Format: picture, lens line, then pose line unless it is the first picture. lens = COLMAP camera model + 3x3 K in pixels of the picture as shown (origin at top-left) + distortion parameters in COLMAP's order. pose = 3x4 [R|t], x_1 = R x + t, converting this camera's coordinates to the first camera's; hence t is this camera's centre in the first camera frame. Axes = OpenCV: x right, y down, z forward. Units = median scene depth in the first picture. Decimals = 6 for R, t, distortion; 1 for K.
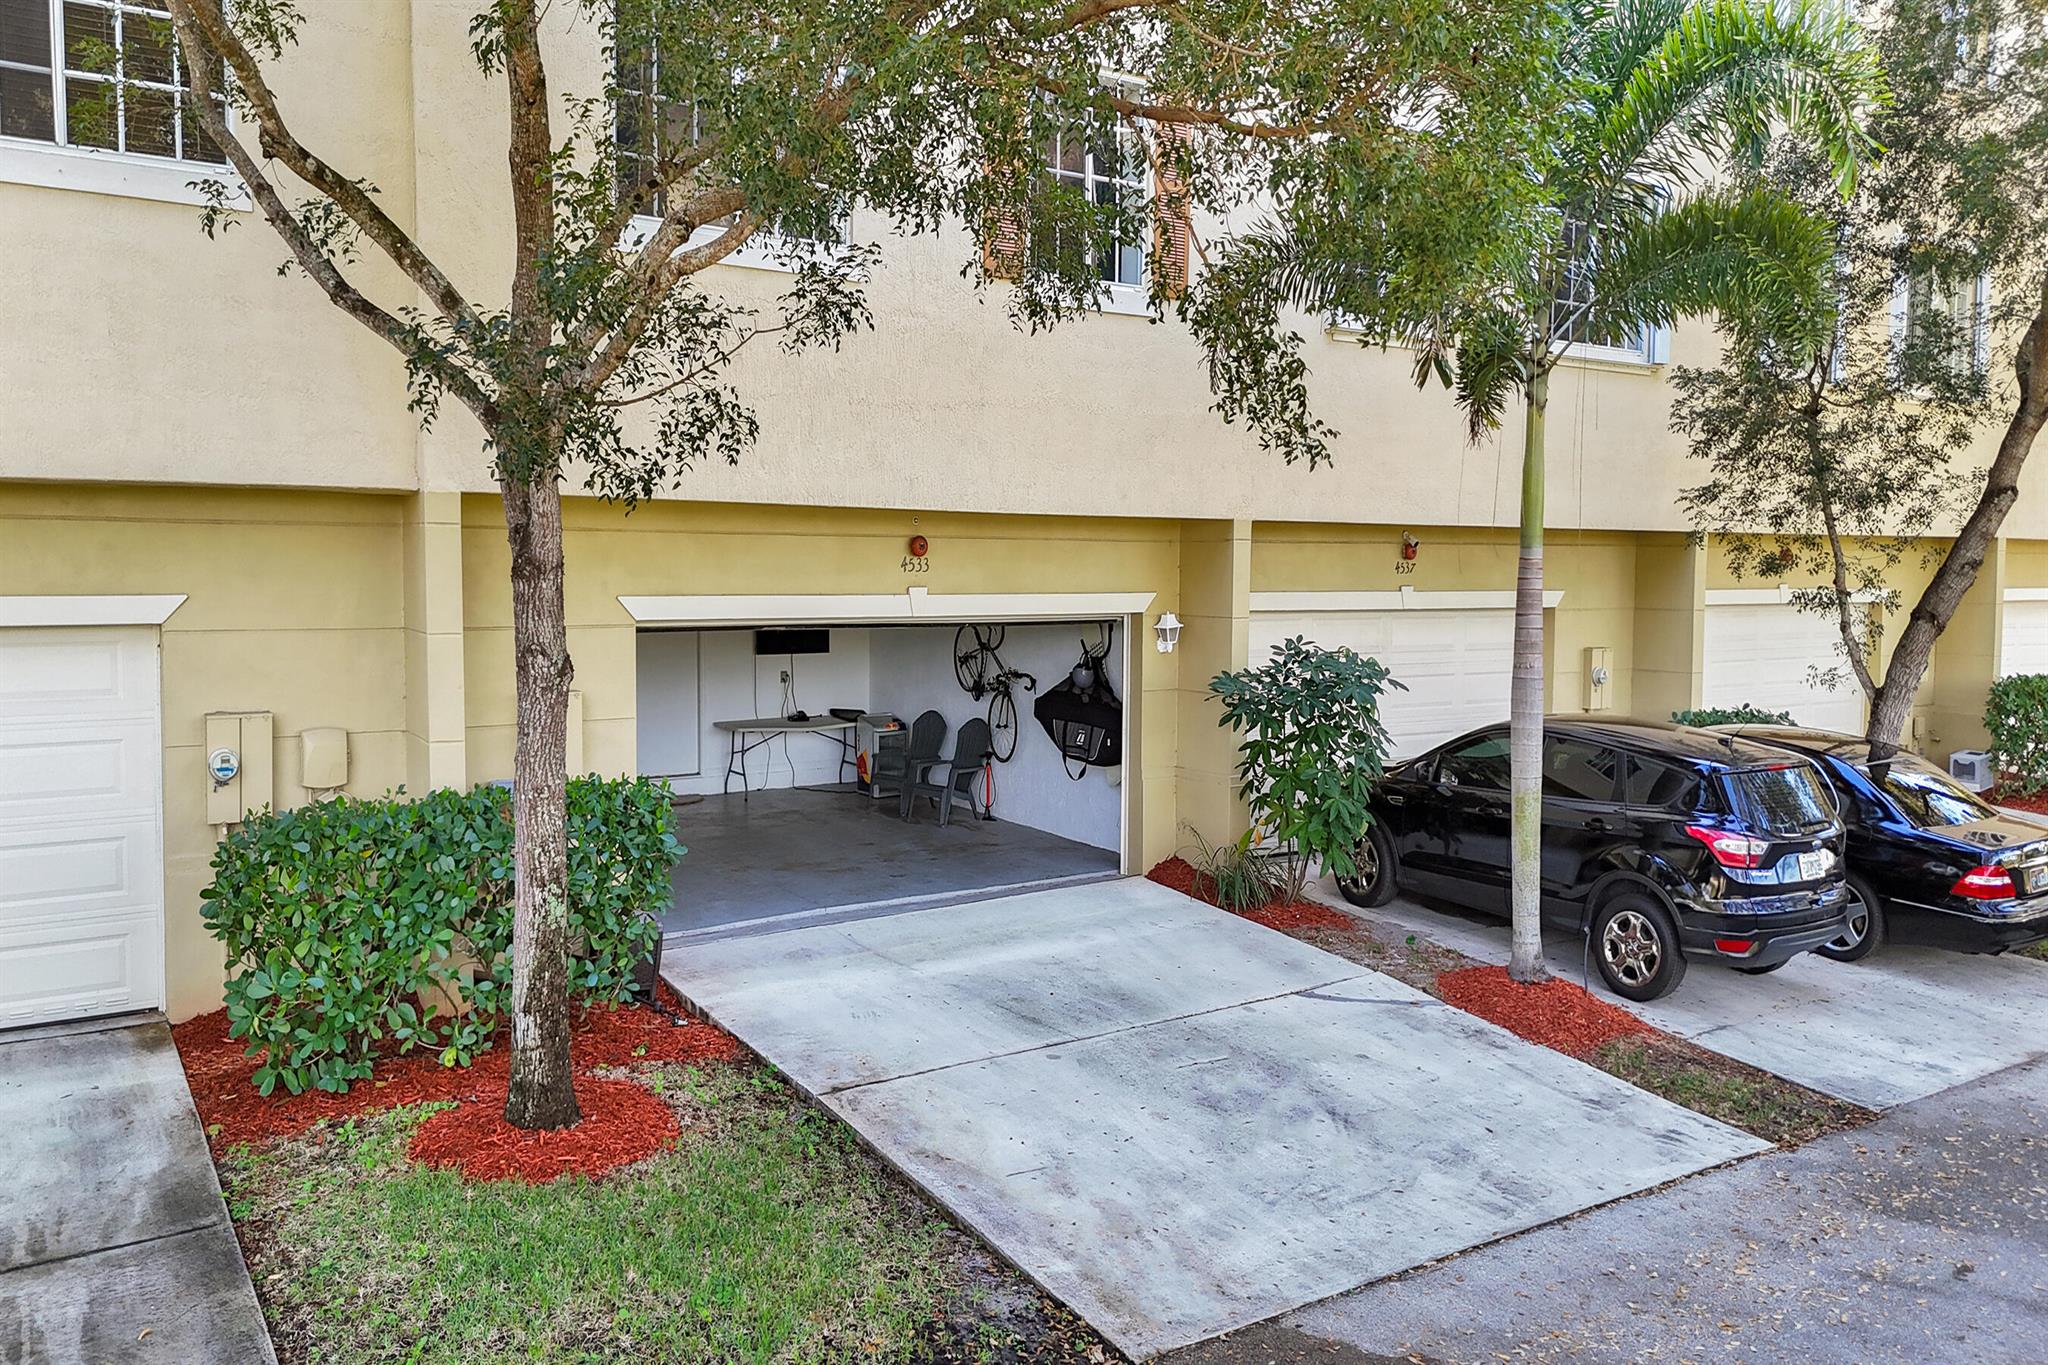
lens RADIAL K [[1551.6, 0, 1001.1], [0, 1551.6, 648.8], [0, 0, 1]] dist [0.069835, -0.065609]
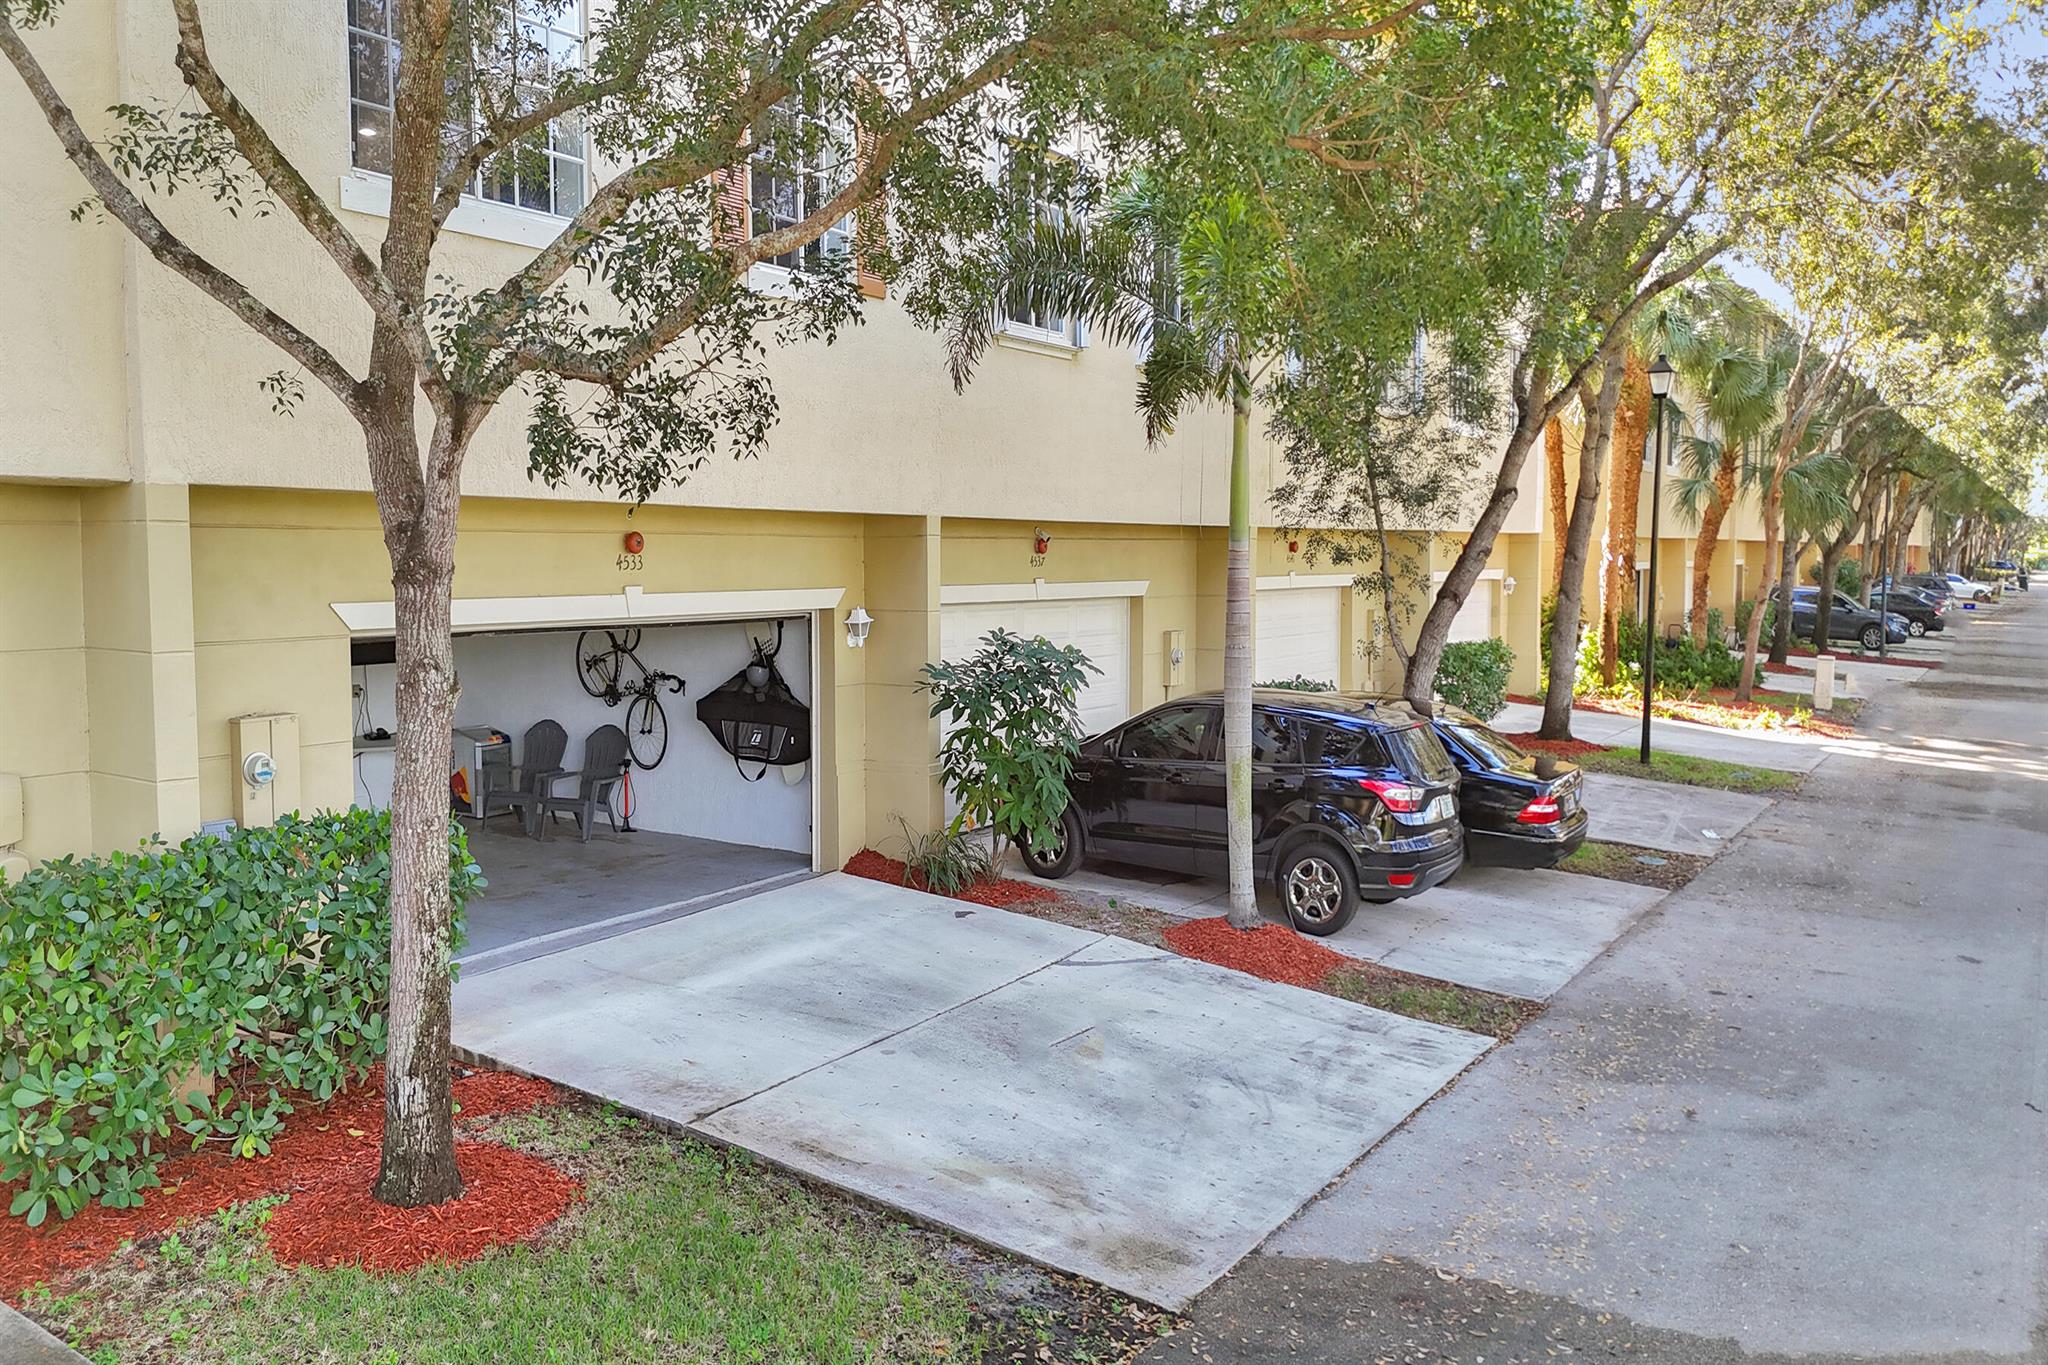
lens RADIAL K [[1551.6, 0, 1001.1], [0, 1551.6, 648.8], [0, 0, 1]] dist [0.069835, -0.065609]
pose [[0.922458, -0.035559, 0.384456, -0.259805], [0.034674, 0.999356, 0.009237, -0.003698], [-0.384537, 0.004810, 0.923097, 0.042585]]
